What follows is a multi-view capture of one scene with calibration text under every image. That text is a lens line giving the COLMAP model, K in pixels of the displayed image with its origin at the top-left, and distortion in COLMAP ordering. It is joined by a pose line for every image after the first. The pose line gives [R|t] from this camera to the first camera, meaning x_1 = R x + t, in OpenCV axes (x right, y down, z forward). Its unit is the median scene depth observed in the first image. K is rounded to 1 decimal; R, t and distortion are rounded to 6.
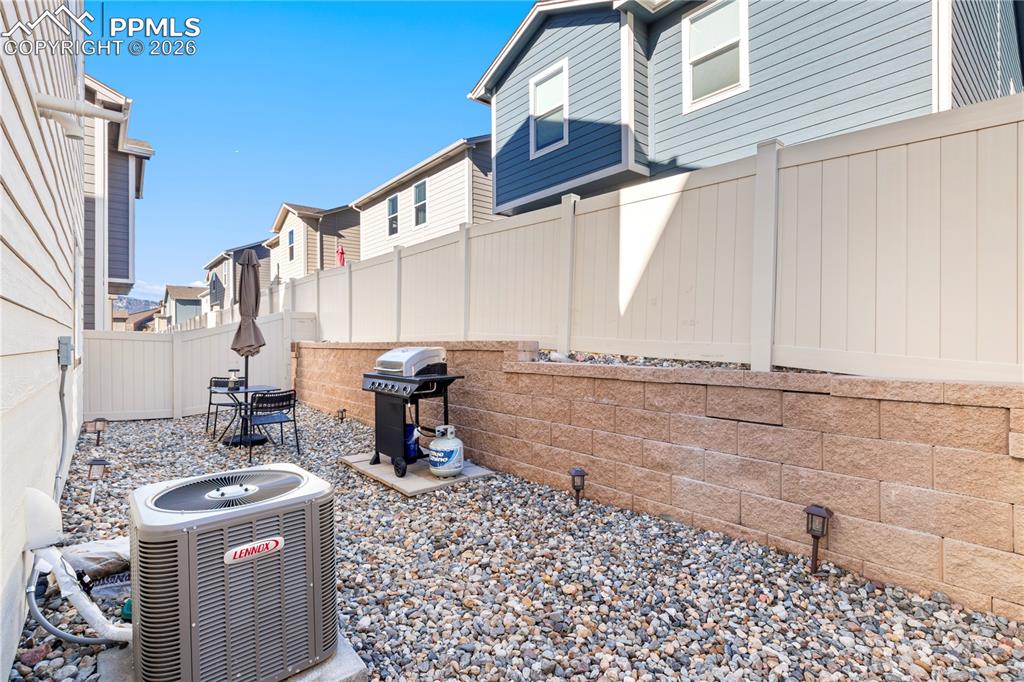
lens RADIAL K [[487.2, 0, 506.2], [0, 487.2, 339.4], [0, 0, 1]] dist [-0.002532, -0.000788]
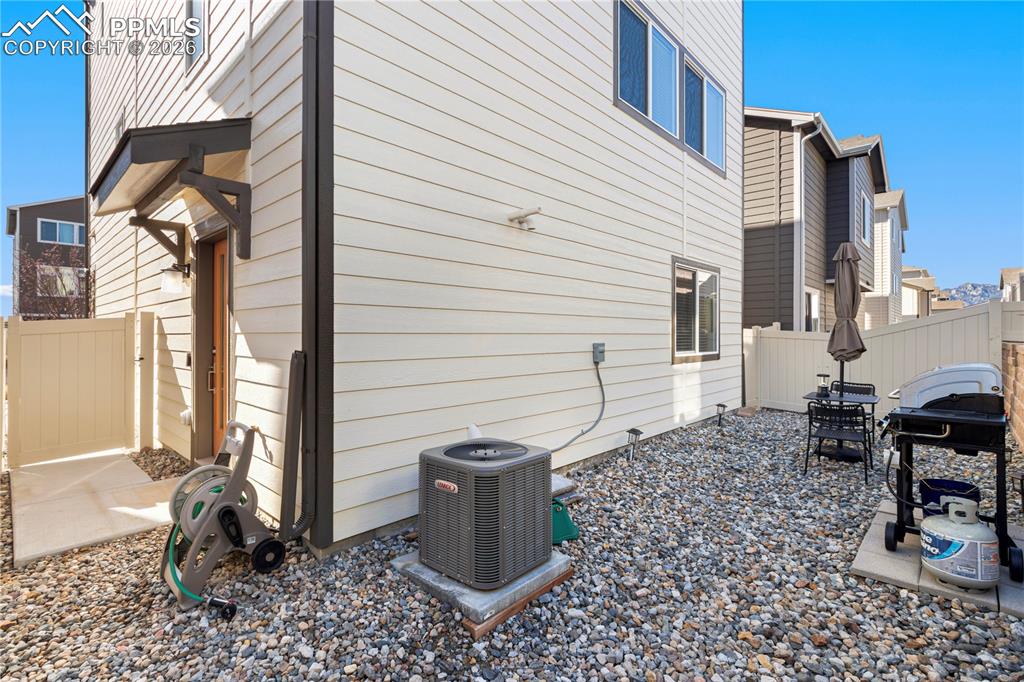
lens RADIAL K [[487.2, 0, 505.0], [0, 487.2, 335.9], [0, 0, 1]] dist [-0.002532, -0.000788]
pose [[0.105656, 0.010091, -0.994351, 0.435507], [0.001168, 0.999947, 0.010272, -0.032538], [0.994402, -0.002247, 0.105639, 0.403285]]
